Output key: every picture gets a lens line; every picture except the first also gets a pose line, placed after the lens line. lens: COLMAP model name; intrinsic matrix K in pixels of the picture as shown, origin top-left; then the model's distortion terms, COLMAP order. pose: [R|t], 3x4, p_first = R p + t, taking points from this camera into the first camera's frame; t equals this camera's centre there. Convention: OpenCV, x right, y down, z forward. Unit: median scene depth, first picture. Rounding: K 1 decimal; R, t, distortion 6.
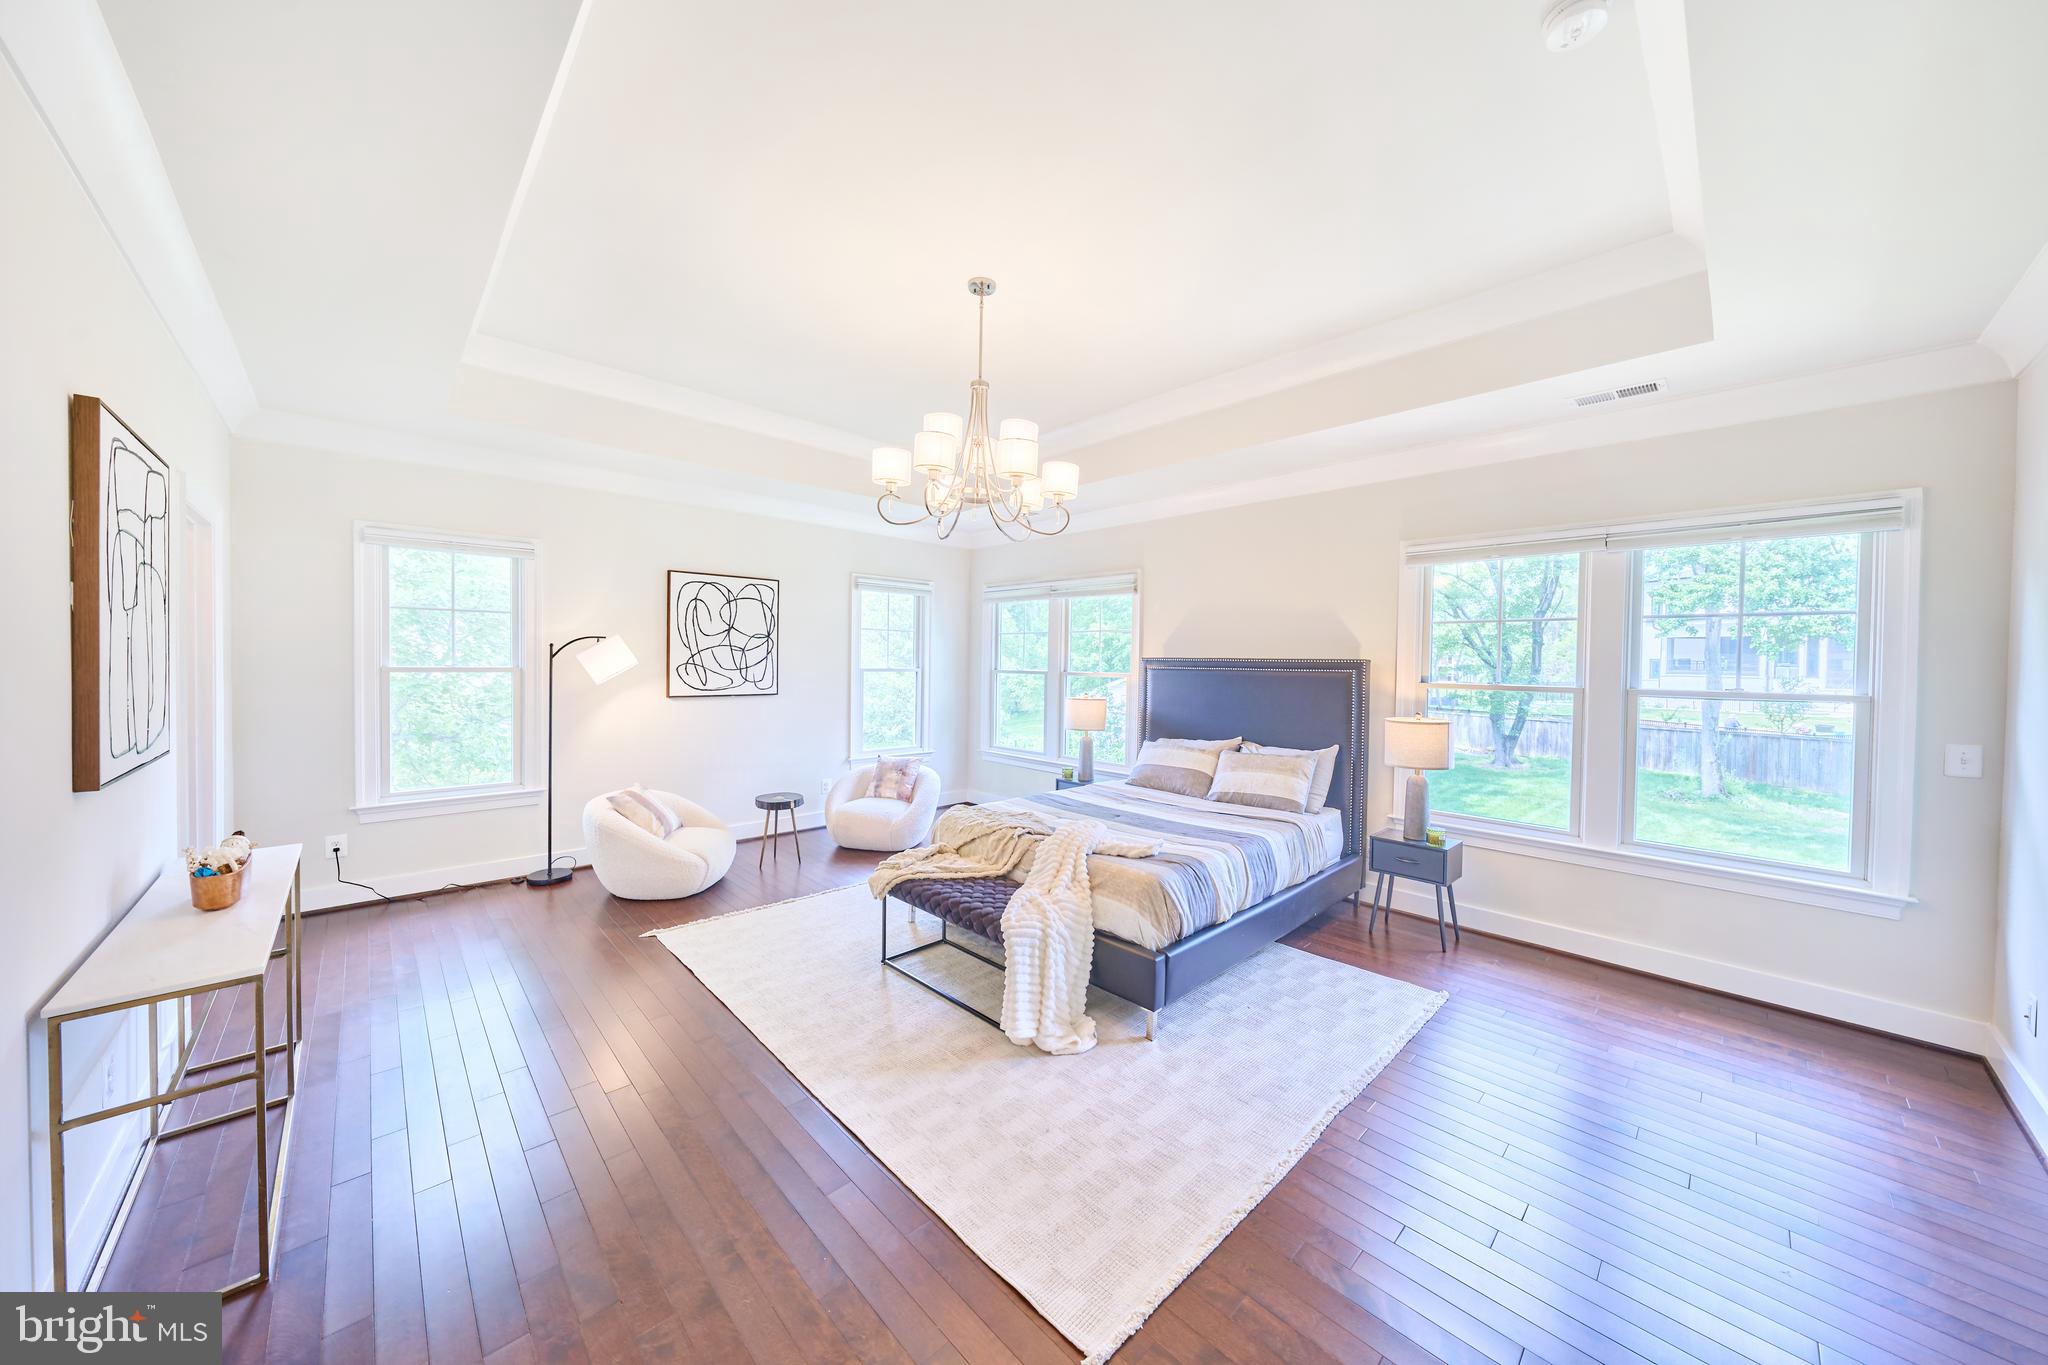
lens RADIAL K [[718.0, 0, 1039.0], [0, 718.0, 673.4], [0, 0, 1]] dist [-0.003862, 0.000313]
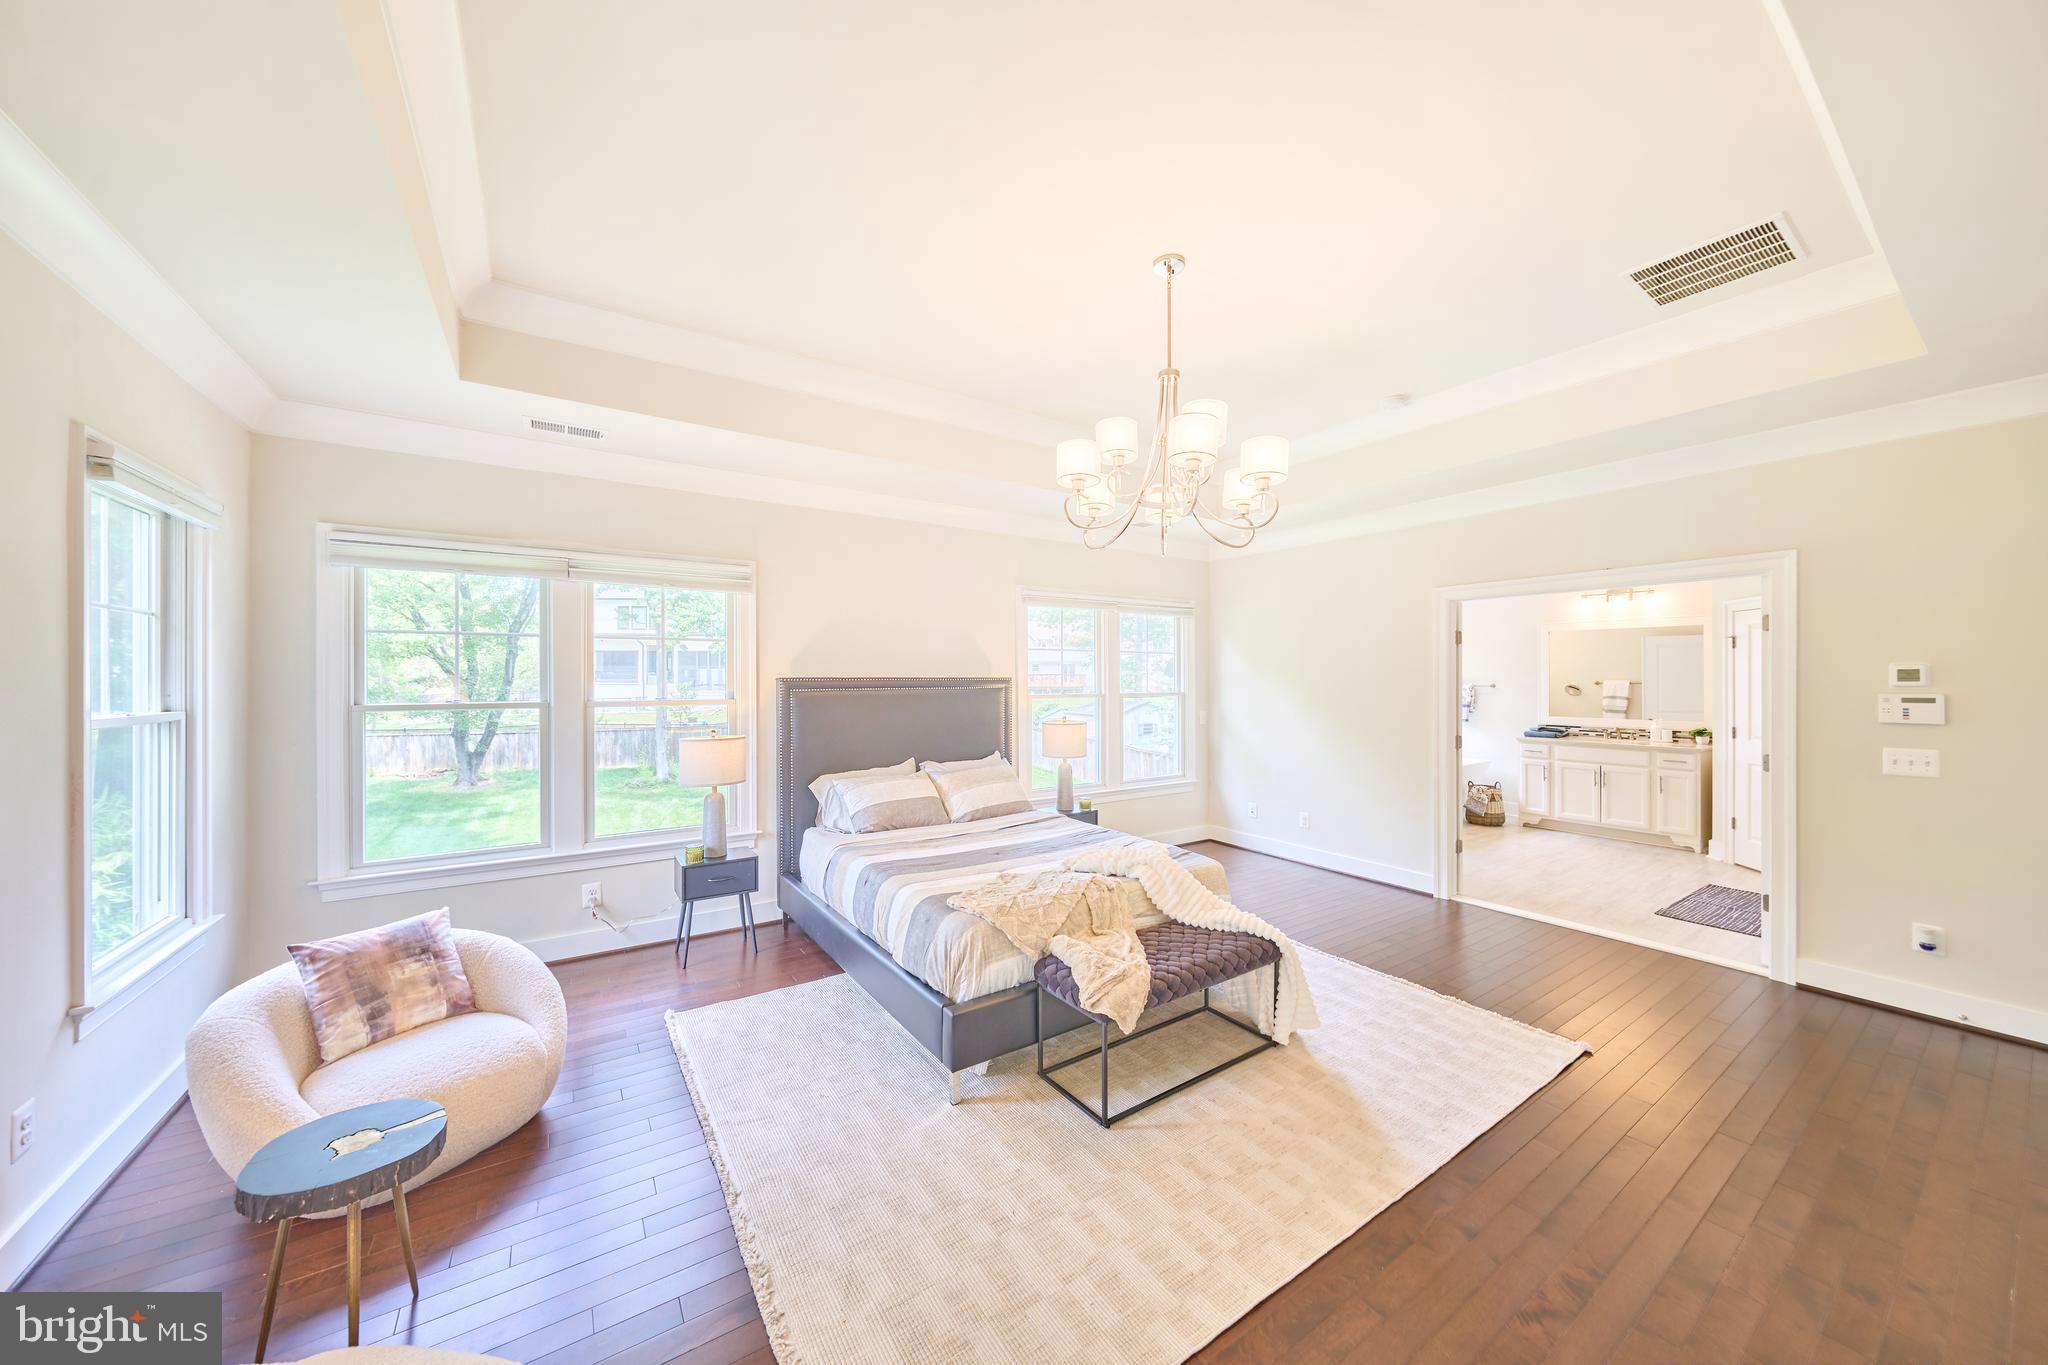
lens RADIAL K [[718.0, 0, 993.1], [0, 718.0, 672.0], [0, 0, 1]] dist [-0.003862, 0.000313]
pose [[0.171495, -0.005609, 0.985169, -0.703396], [0.020691, 0.999784, 0.002091, -0.030010], [-0.984968, 0.020026, 0.171574, 0.759230]]
